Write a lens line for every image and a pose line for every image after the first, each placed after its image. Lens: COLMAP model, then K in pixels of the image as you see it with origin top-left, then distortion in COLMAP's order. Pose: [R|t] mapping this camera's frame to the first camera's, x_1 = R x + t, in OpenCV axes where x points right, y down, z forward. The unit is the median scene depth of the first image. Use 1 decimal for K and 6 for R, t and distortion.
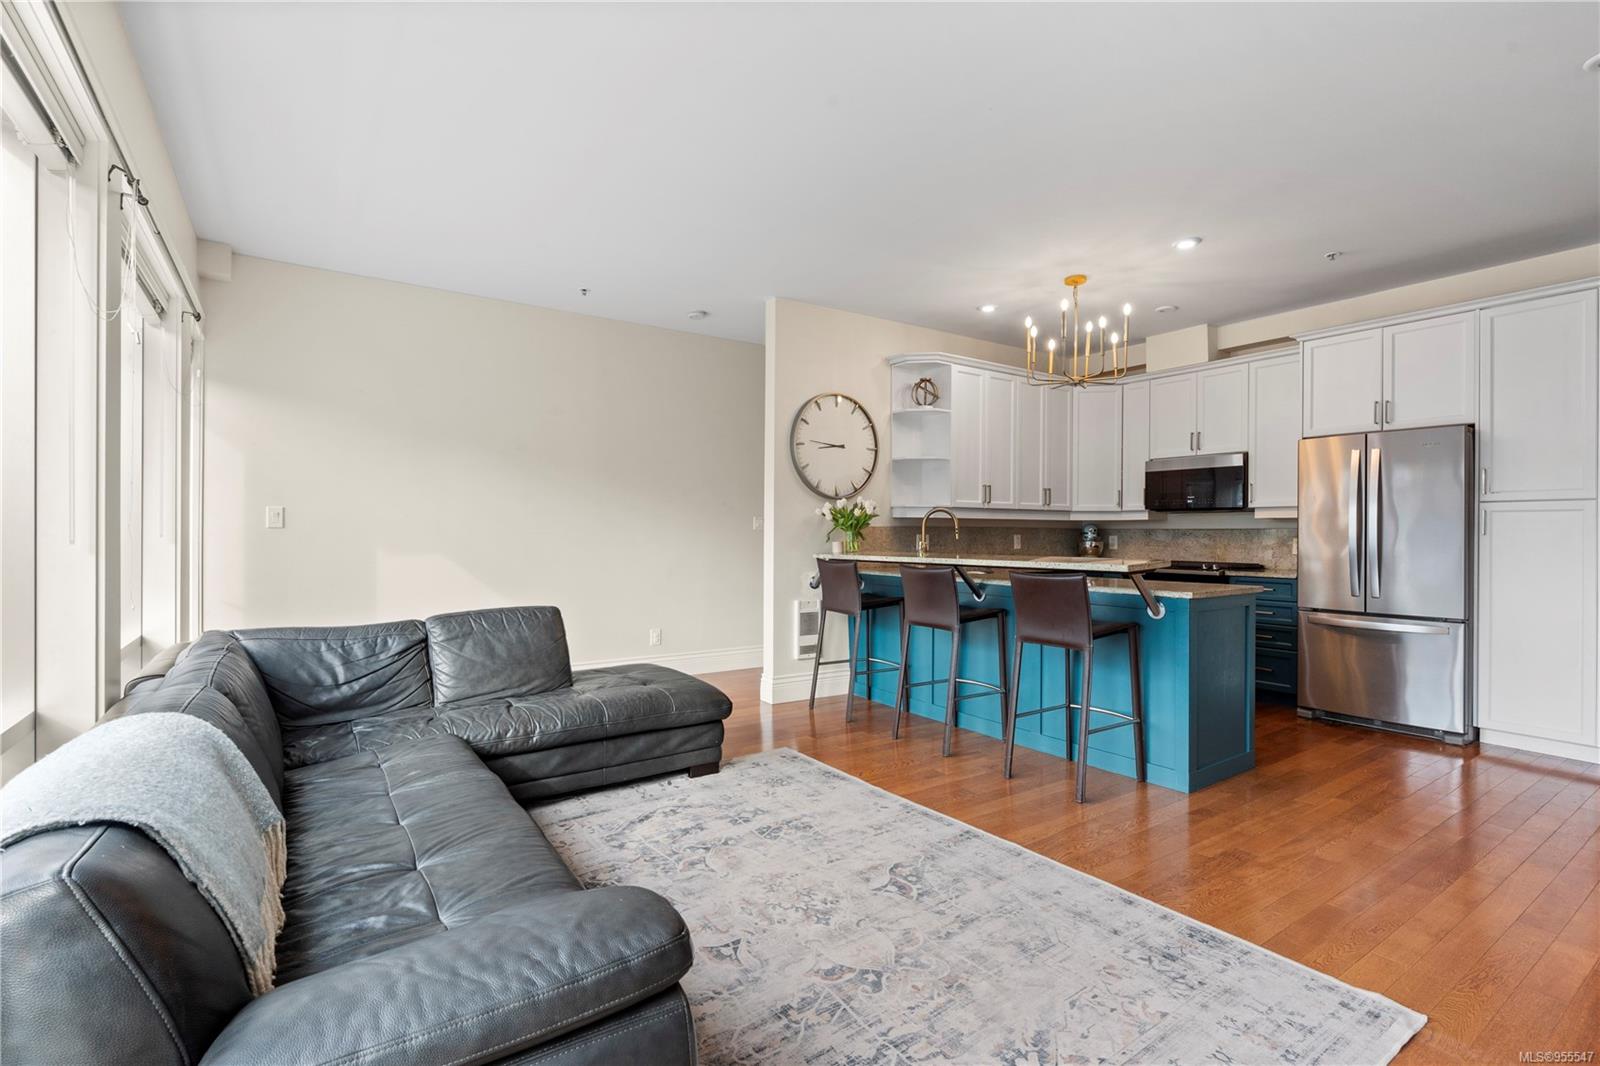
lens RADIAL K [[735.2, 0, 802.4], [0, 735.2, 533.2], [0, 0, 1]] dist [-0.007688, 0.002363]
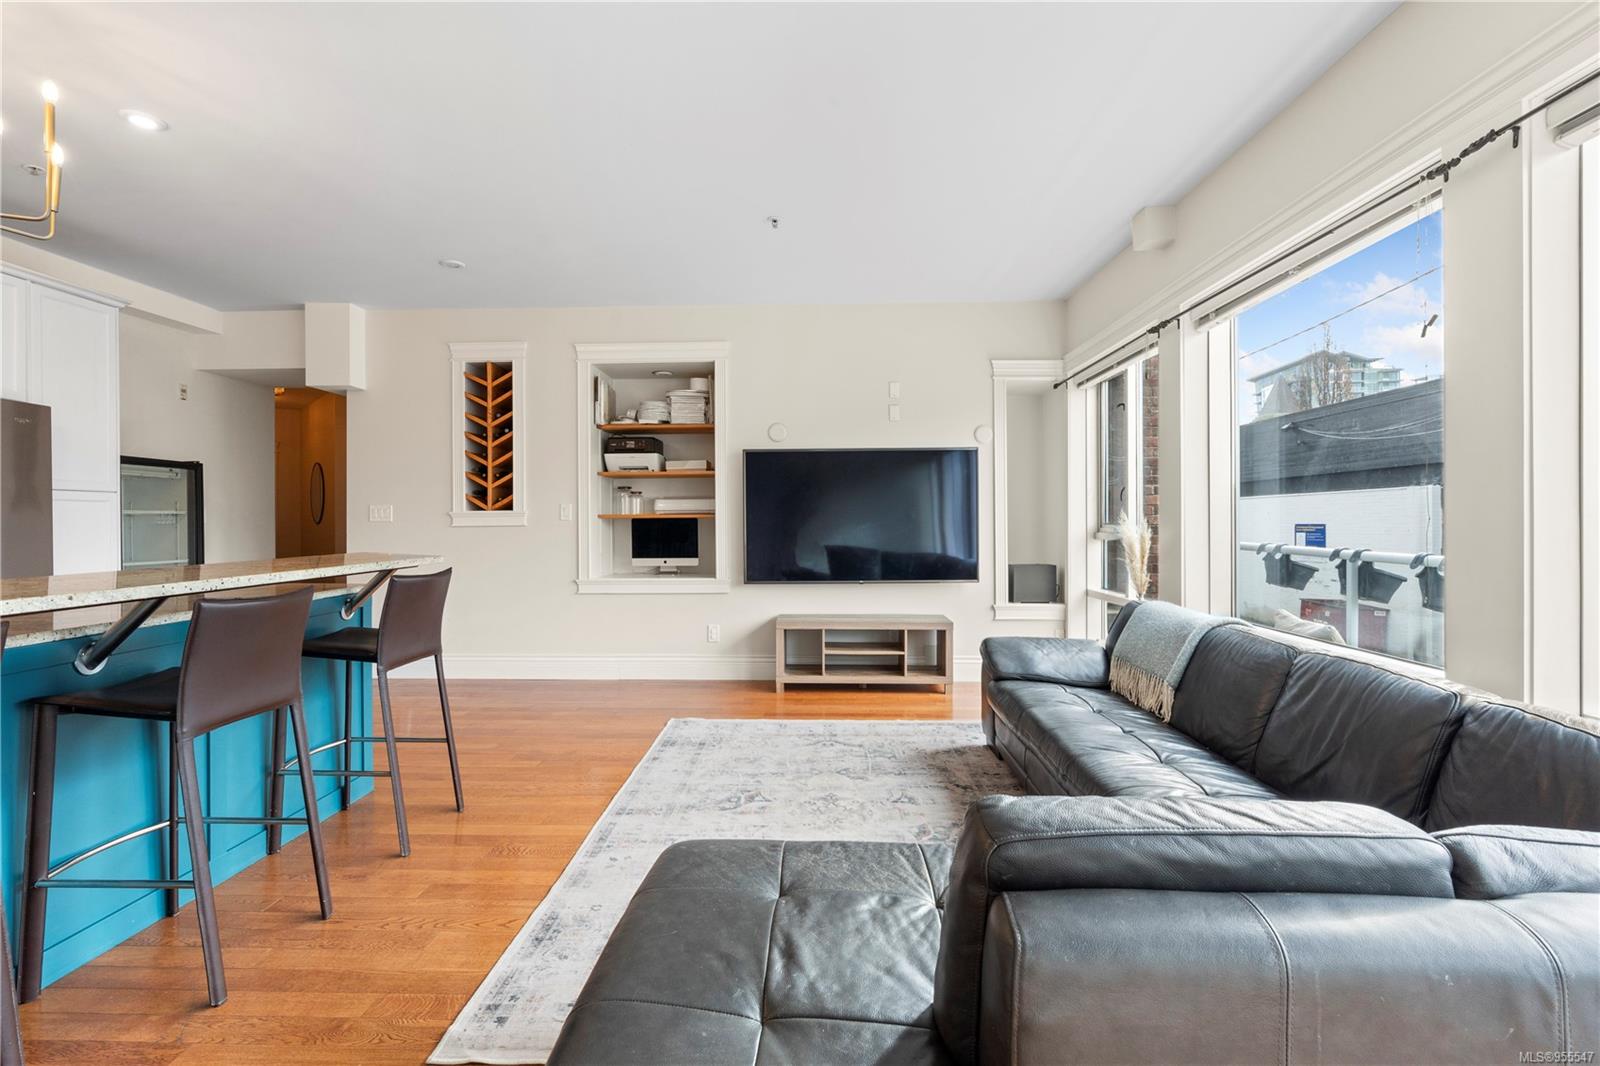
lens RADIAL K [[735.2, 0, 800.9], [0, 735.2, 523.0], [0, 0, 1]] dist [-0.007688, 0.002363]
pose [[-0.805212, -0.005406, 0.592962, -0.362117], [-0.001601, 0.999975, 0.006943, -0.005790], [-0.592984, 0.004641, -0.805201, 1.026577]]
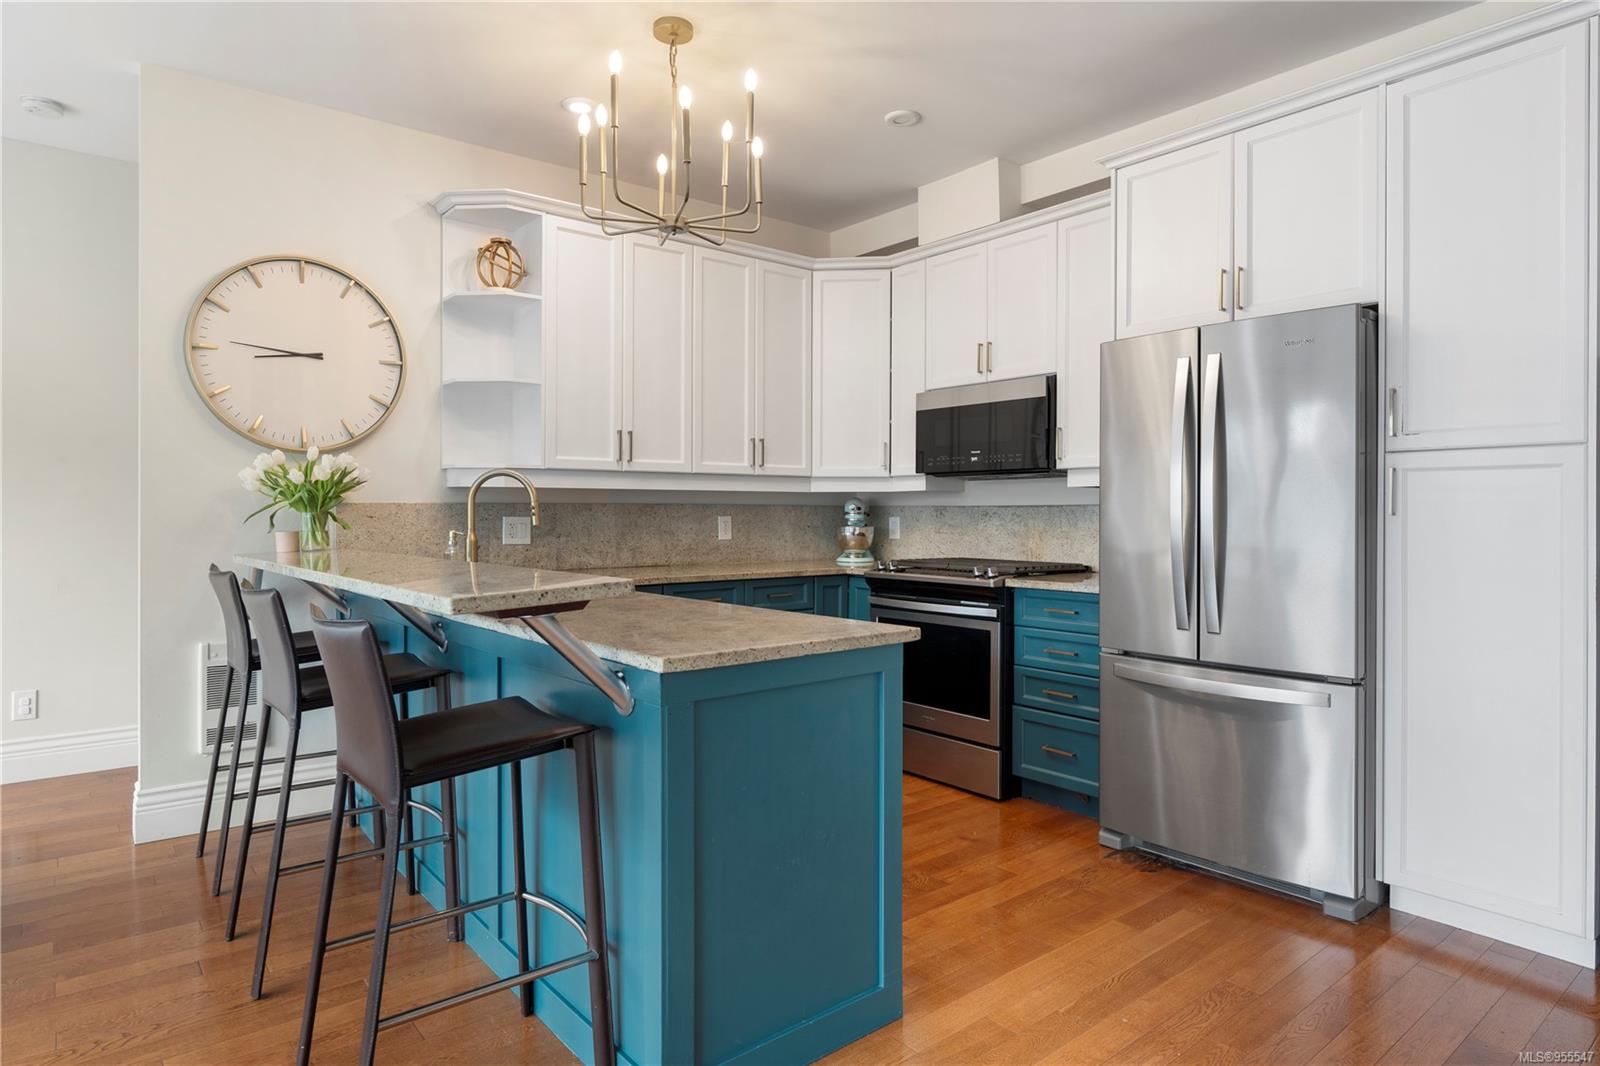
lens RADIAL K [[916.9, 0, 799.5], [0, 916.9, 513.2], [0, 0, 1]] dist [-0.002036, 0.003753]
pose [[0.996865, -0.004154, 0.079012, 0.402648], [0.004059, 0.999991, 0.001371, -0.001538], [-0.079017, -0.001046, 0.996873, 0.335670]]
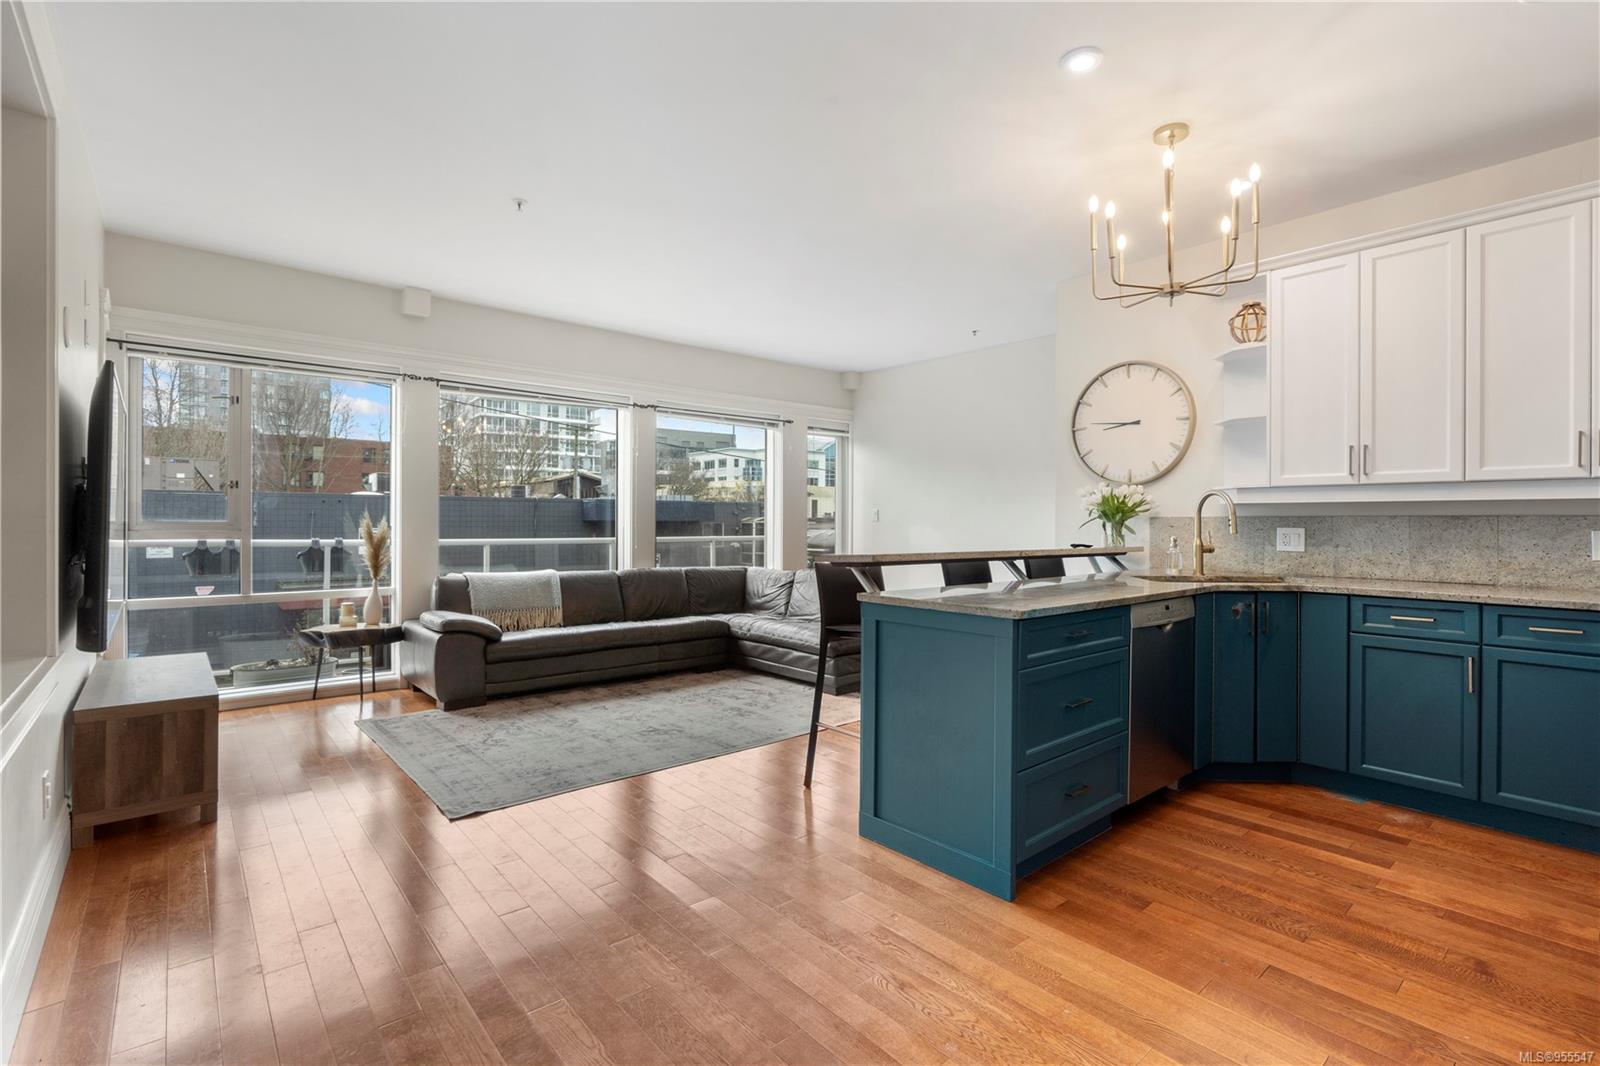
lens RADIAL K [[735.2, 0, 807.1], [0, 735.2, 519.2], [0, 0, 1]] dist [-0.007688, 0.002363]
pose [[0.111122, -0.006697, -0.993784, 0.961674], [-0.006371, 0.999952, -0.007451, 0.002025], [0.993786, 0.007160, 0.111074, 0.600728]]
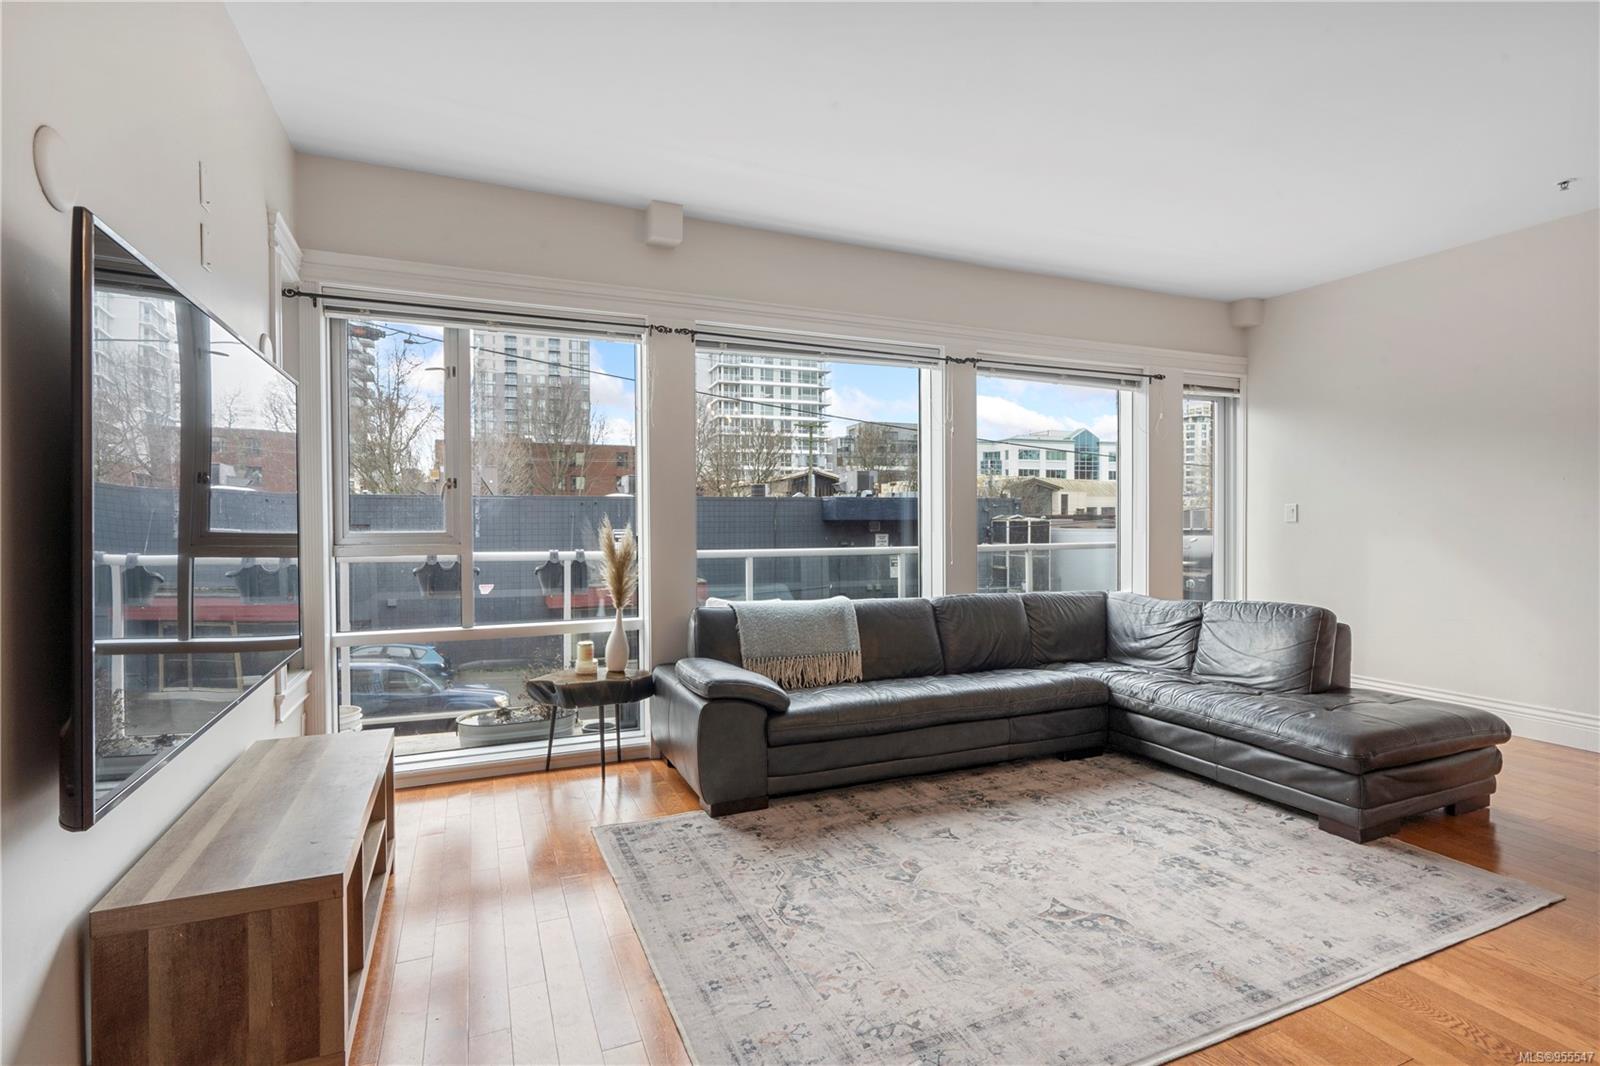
lens RADIAL K [[766.9, 0, 806.6], [0, 766.9, 530.7], [0, 0, 1]] dist [-0.001979, -0.000076]
pose [[-0.191297, 0.011175, -0.981469, 0.589959], [0.000614, 0.999936, 0.011266, -0.007129], [0.981532, 0.001552, -0.191292, 0.446322]]
